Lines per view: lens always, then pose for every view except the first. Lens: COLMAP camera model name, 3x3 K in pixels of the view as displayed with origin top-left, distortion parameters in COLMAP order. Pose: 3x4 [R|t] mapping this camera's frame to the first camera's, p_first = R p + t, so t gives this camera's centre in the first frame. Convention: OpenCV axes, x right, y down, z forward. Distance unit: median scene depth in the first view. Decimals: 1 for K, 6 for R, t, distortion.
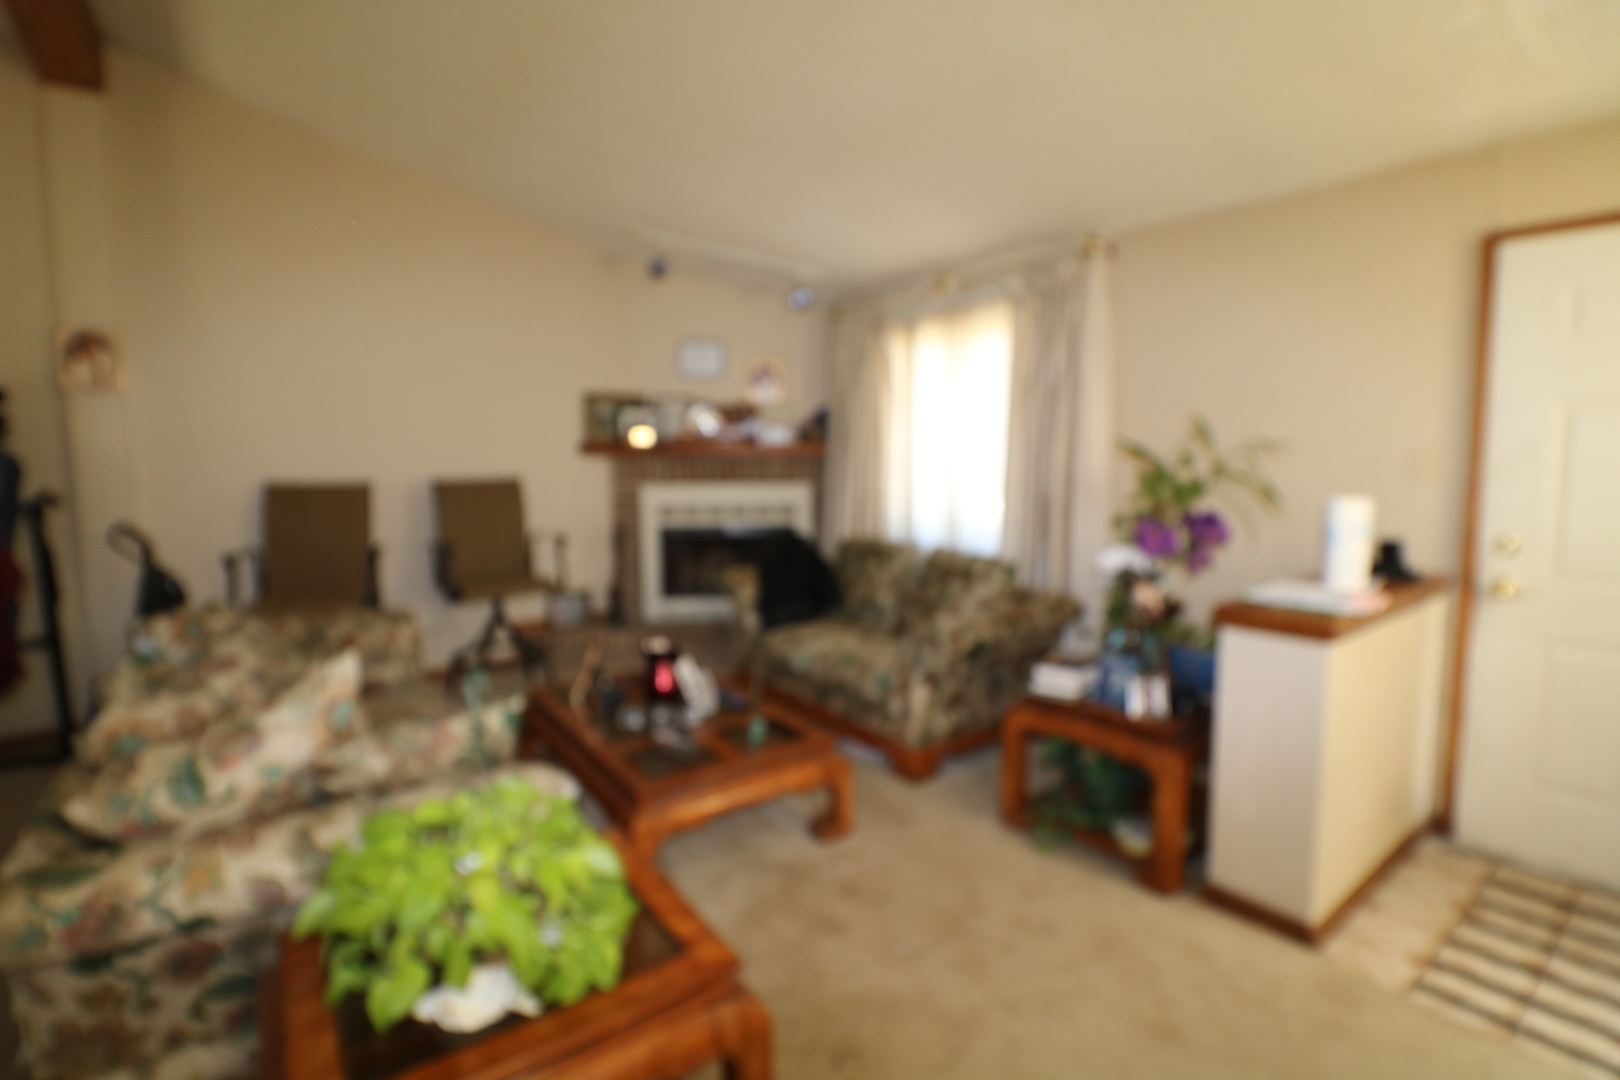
lens RADIAL K [[749.5, 0, 819.0], [0, 749.5, 535.6], [0, 0, 1]] dist [-0.008203, -0.009167]
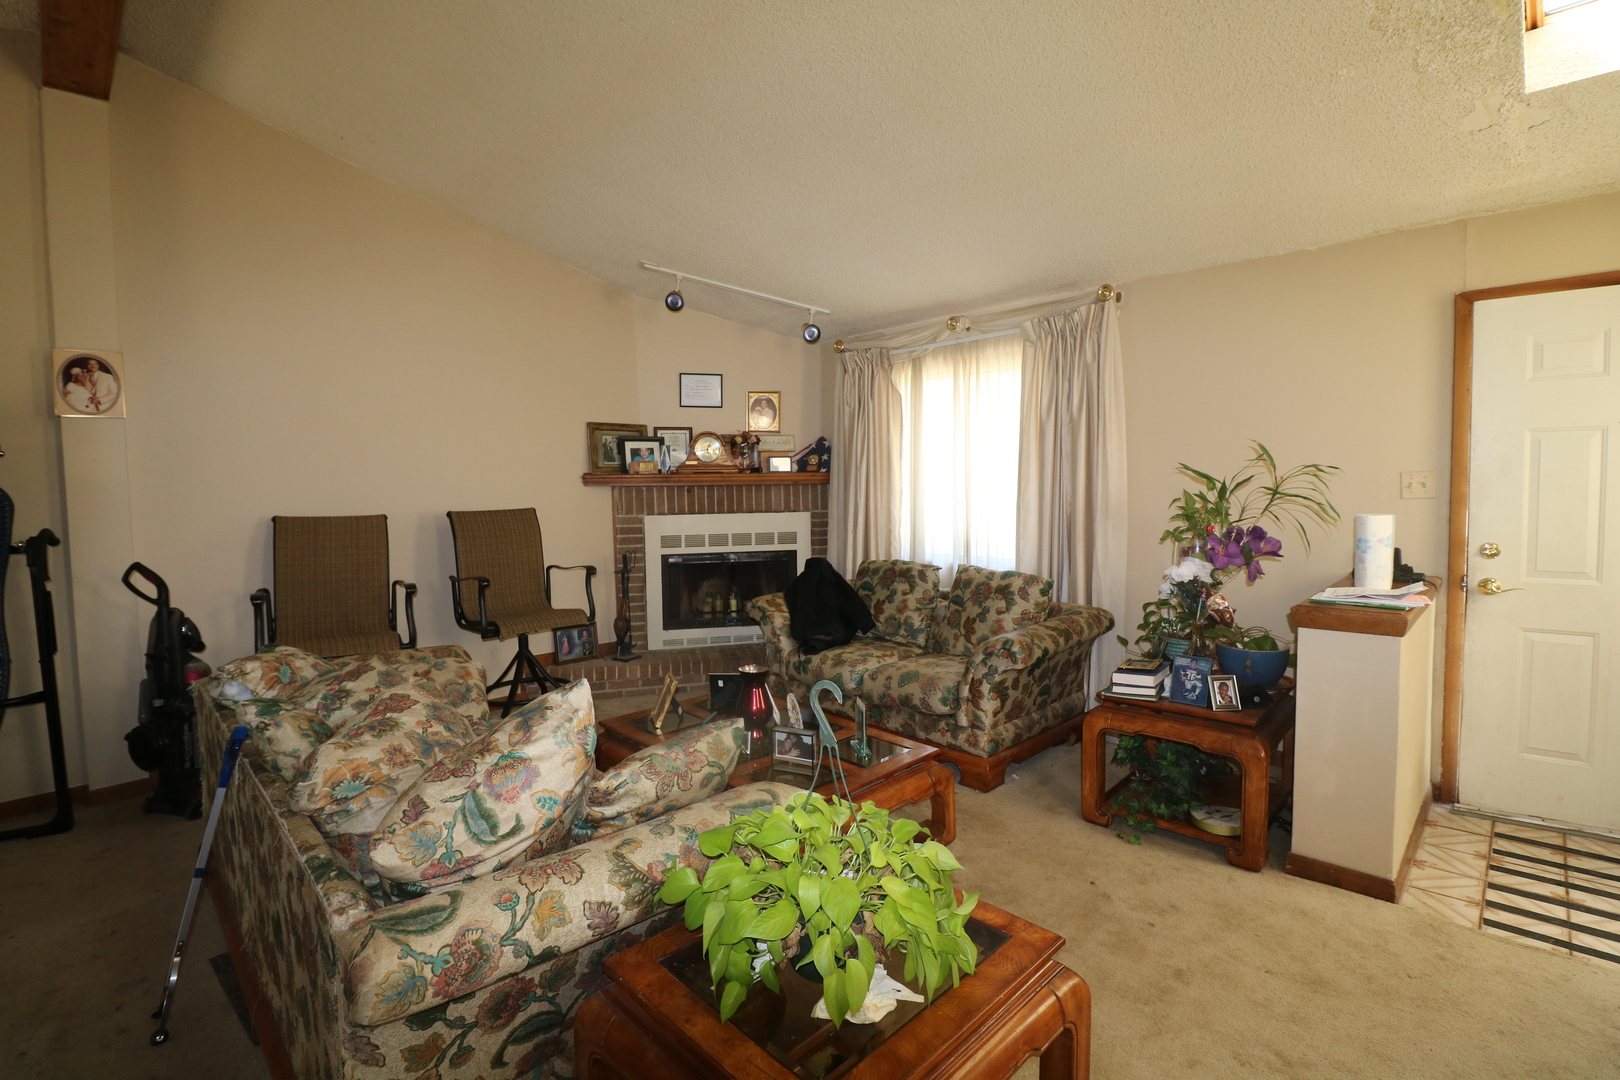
lens RADIAL K [[749.5, 0, 798.4], [0, 749.5, 533.2], [0, 0, 1]] dist [-0.008203, -0.009167]
pose [[0.989742, -0.018543, 0.141656, -0.347078], [0.024694, 0.998821, -0.041789, 0.007344], [-0.140714, 0.044858, 0.989034, -0.028051]]
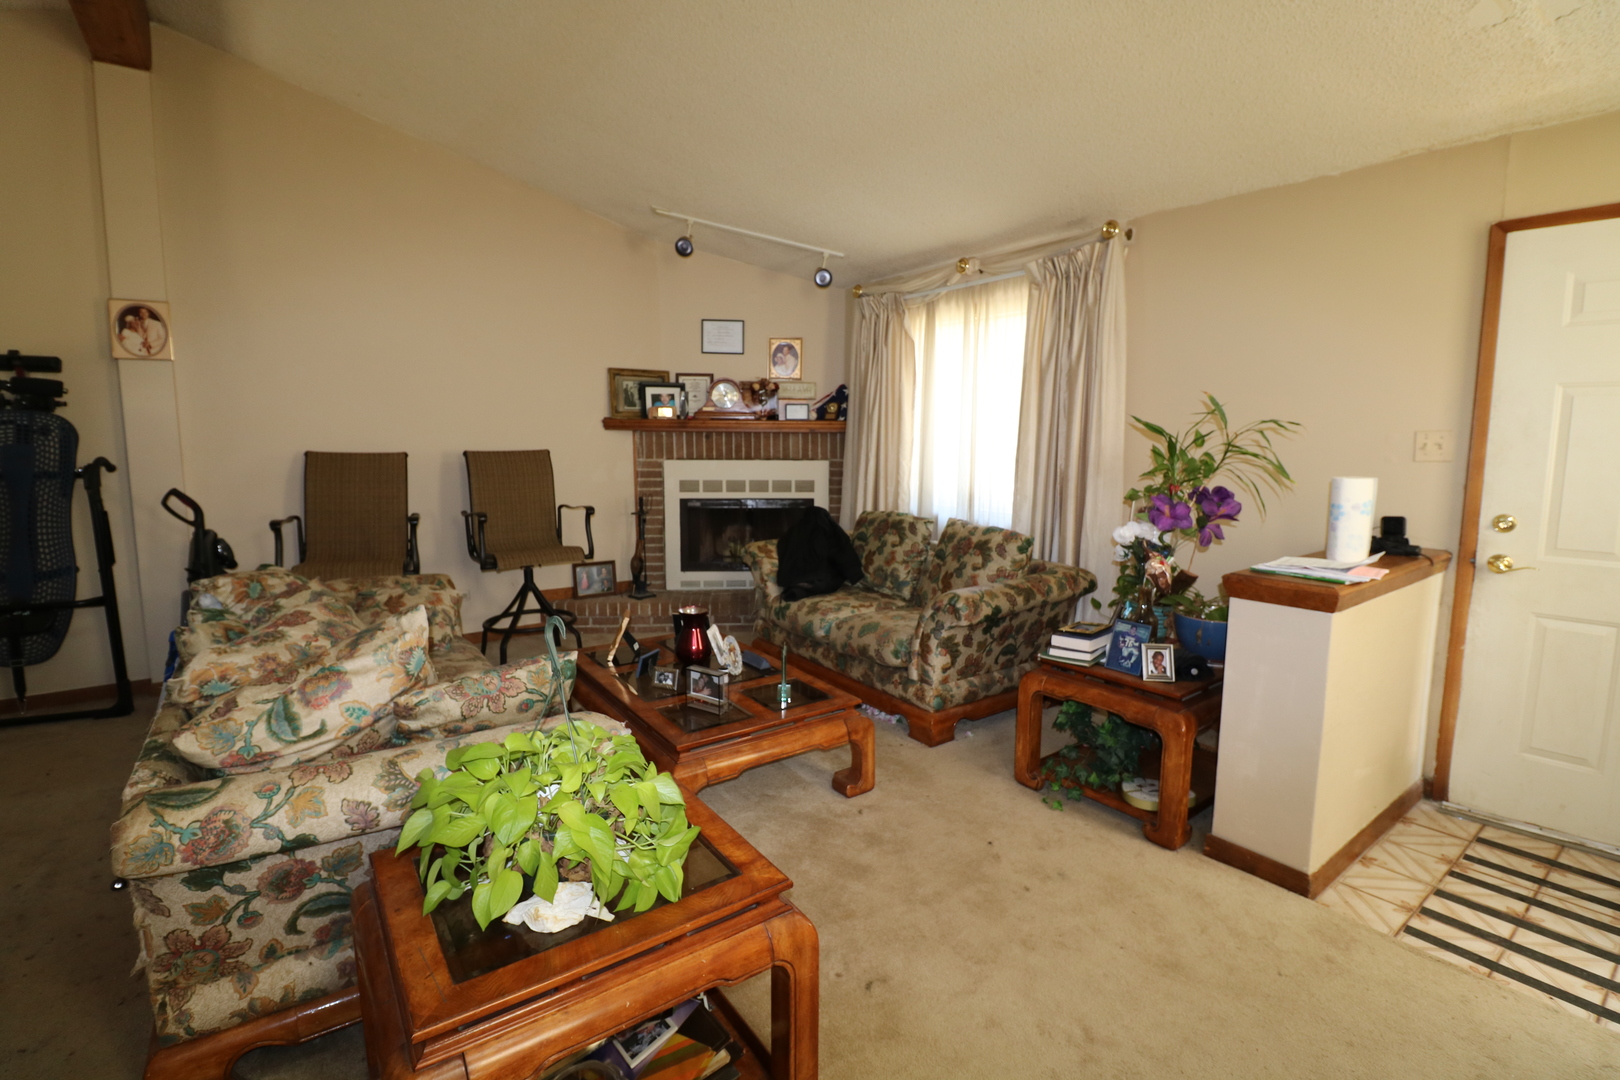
lens RADIAL K [[749.5, 0, 818.1], [0, 749.5, 533.8], [0, 0, 1]] dist [-0.008203, -0.009167]
pose [[0.999904, 0.012180, -0.006645, -0.035235], [-0.012014, 0.999626, 0.024553, 0.013856], [0.006941, -0.024470, 0.999676, -0.053847]]
